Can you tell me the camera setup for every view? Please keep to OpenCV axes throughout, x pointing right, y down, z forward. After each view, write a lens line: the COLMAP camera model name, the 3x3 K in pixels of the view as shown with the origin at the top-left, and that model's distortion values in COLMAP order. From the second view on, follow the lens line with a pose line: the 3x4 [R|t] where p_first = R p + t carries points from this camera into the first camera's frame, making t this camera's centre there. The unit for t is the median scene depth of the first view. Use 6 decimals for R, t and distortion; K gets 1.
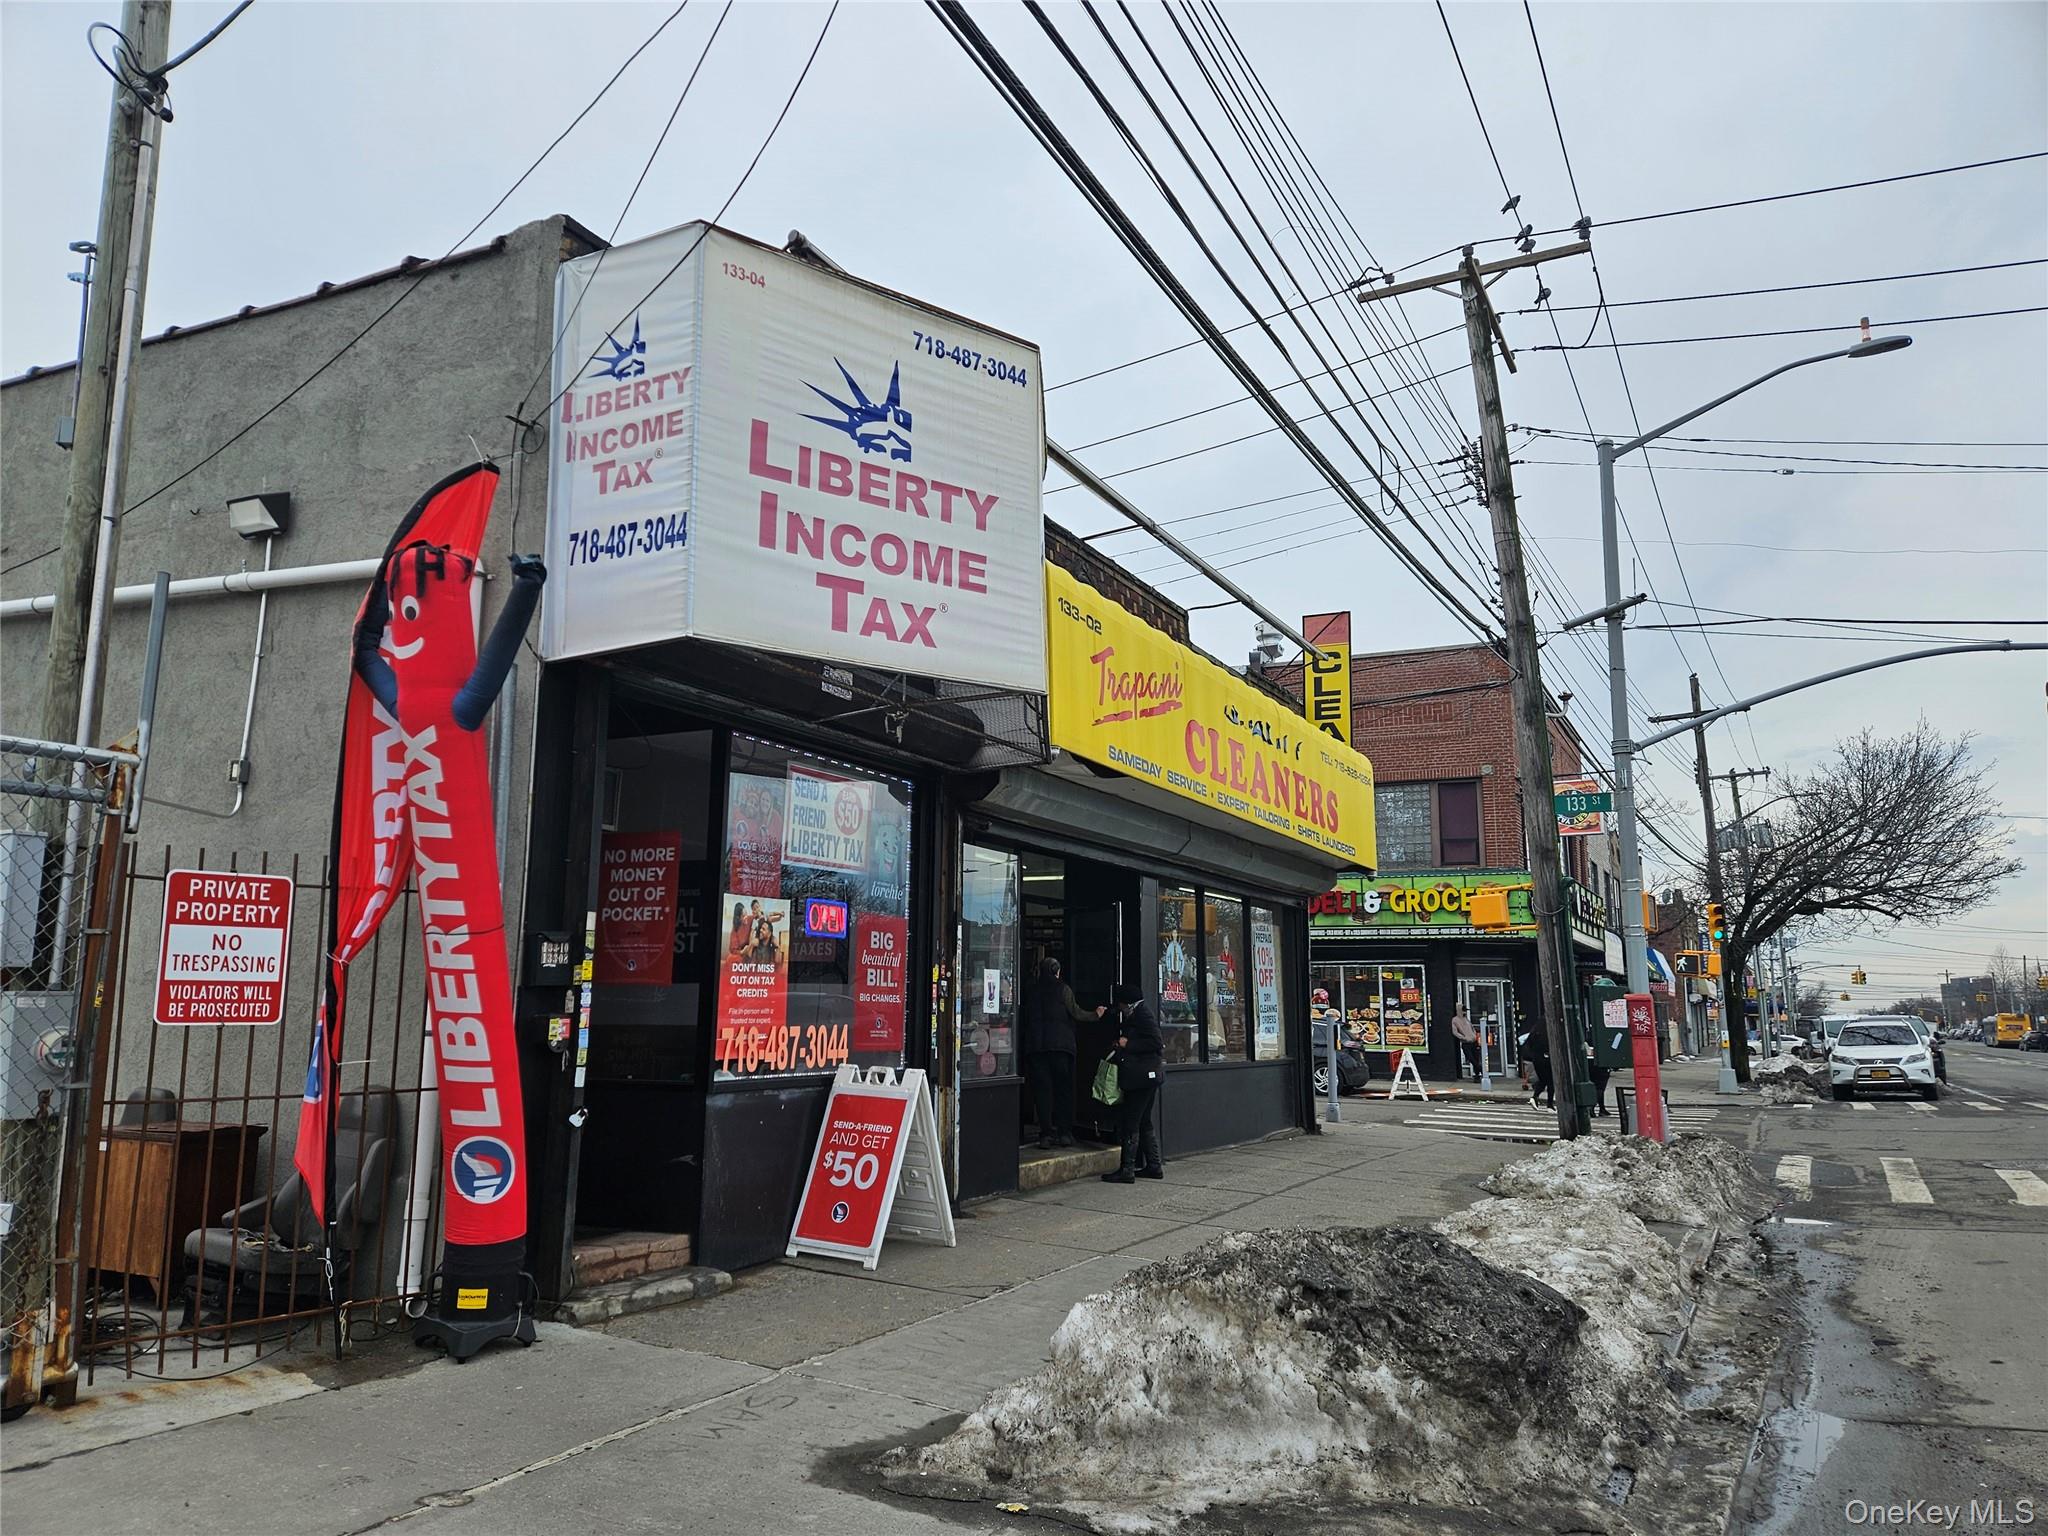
lens RADIAL K [[1400.0, 0, 1004.2], [0, 1400.0, 785.7], [0, 0, 1]] dist [0.104739, -0.093705]
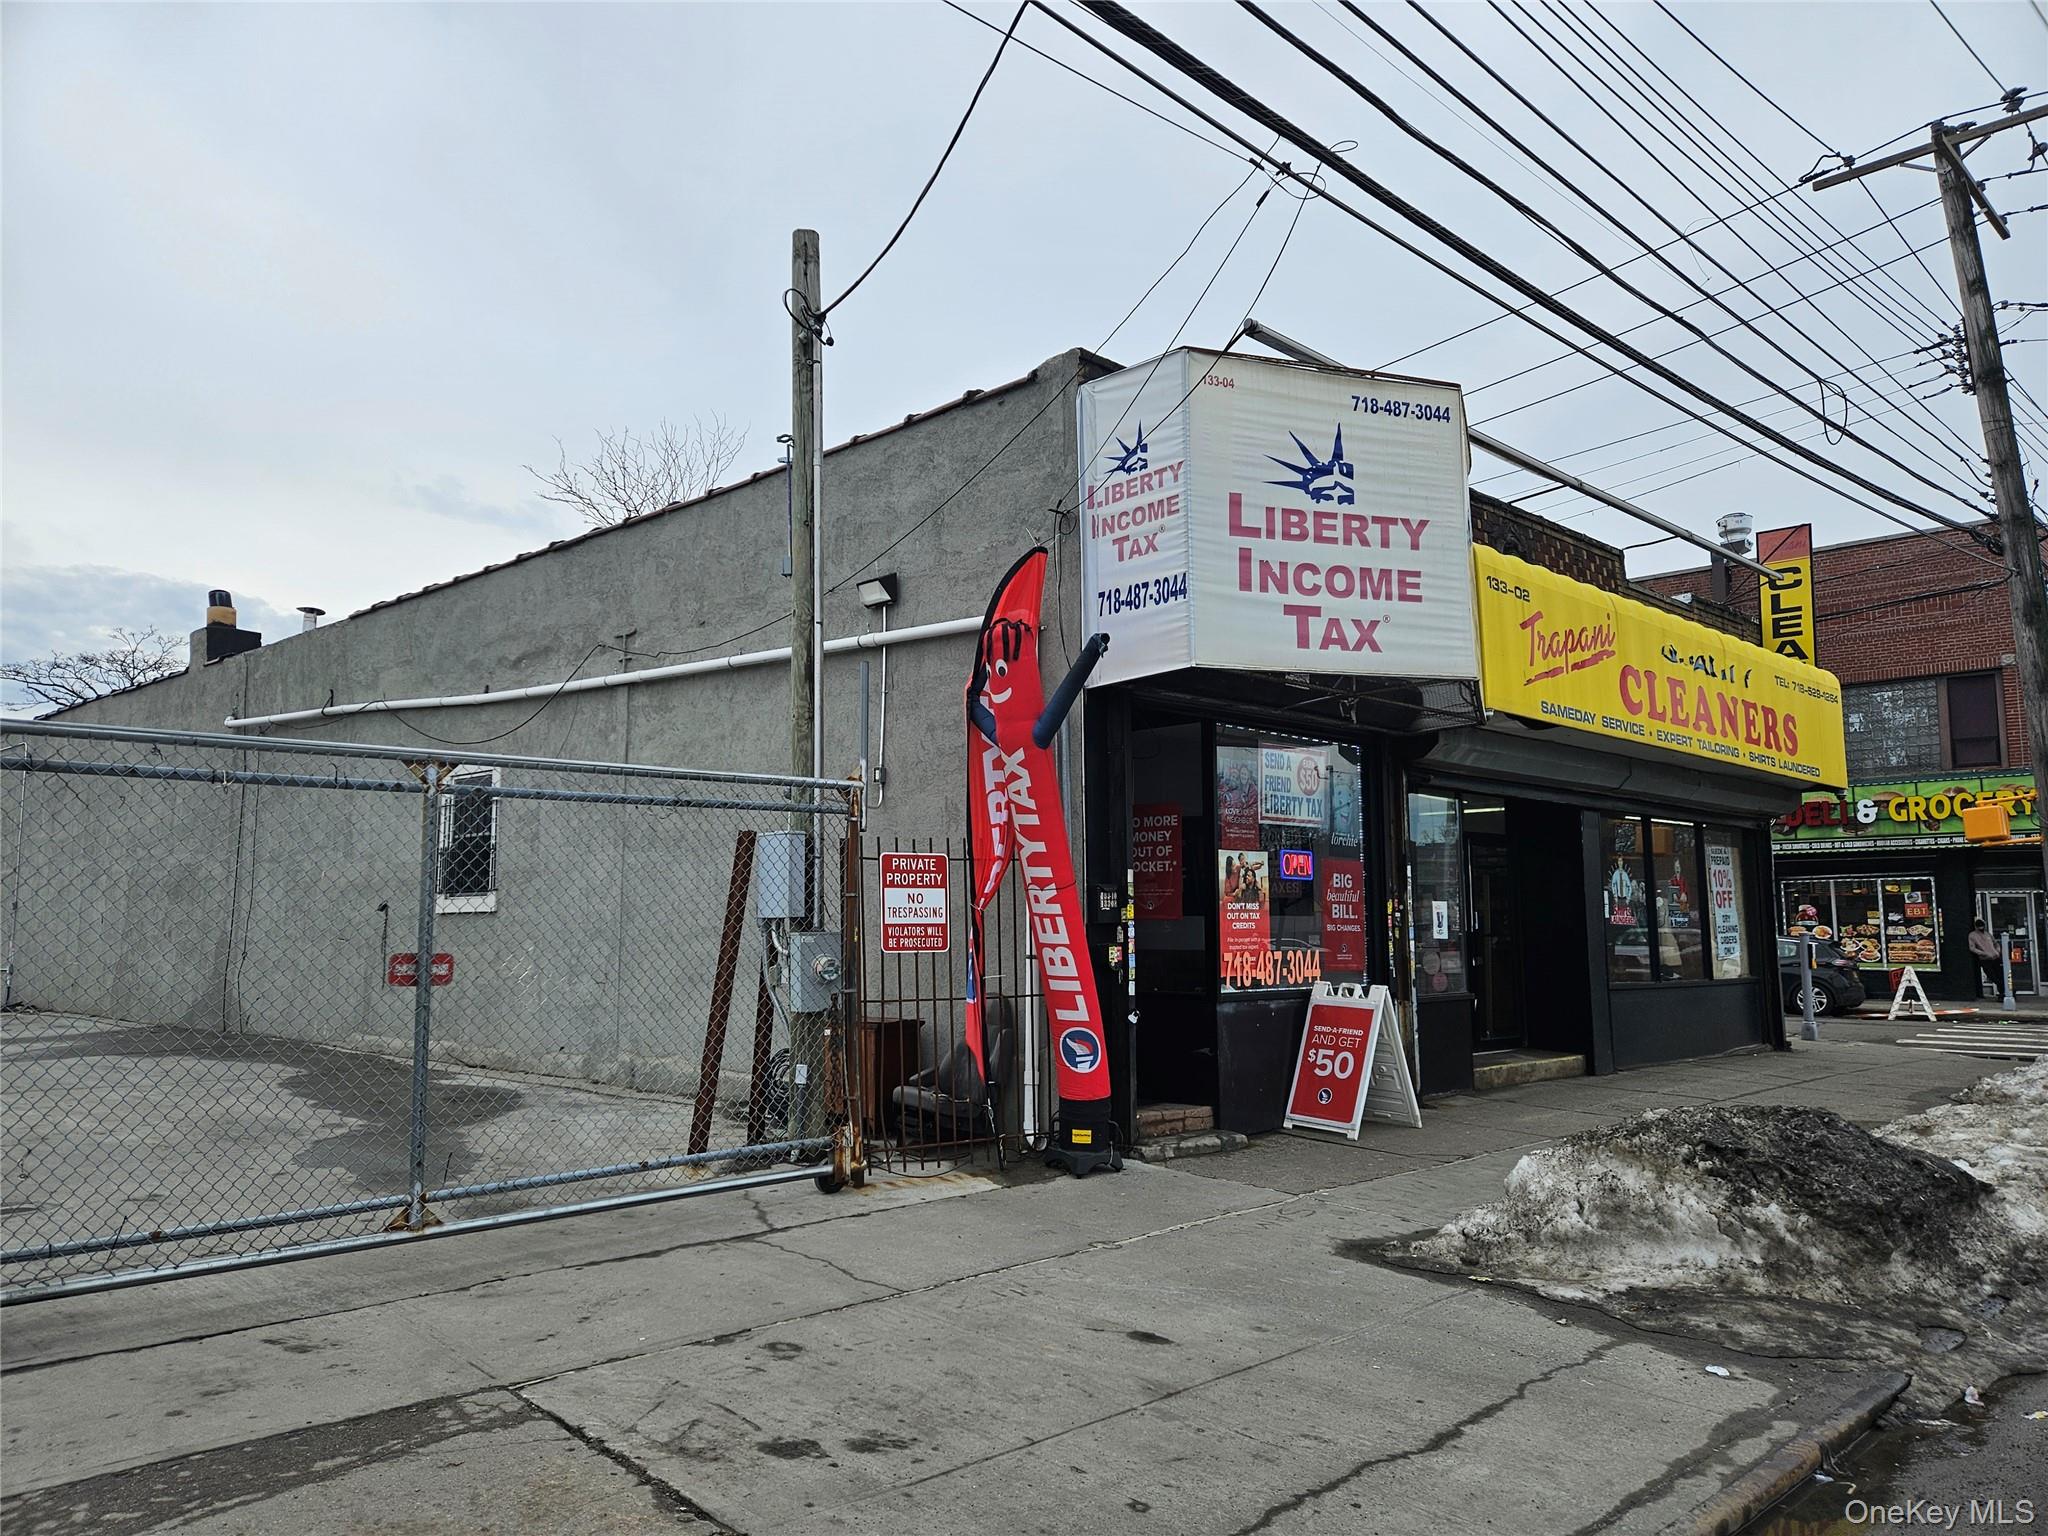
lens RADIAL K [[1400.0, 0, 1004.2], [0, 1400.0, 785.7], [0, 0, 1]] dist [0.104739, -0.093705]
pose [[0.953965, -0.045380, -0.296464, -0.001971], [0.061701, 0.997038, 0.045922, -0.057432], [0.293502, -0.062100, 0.953939, -0.305725]]
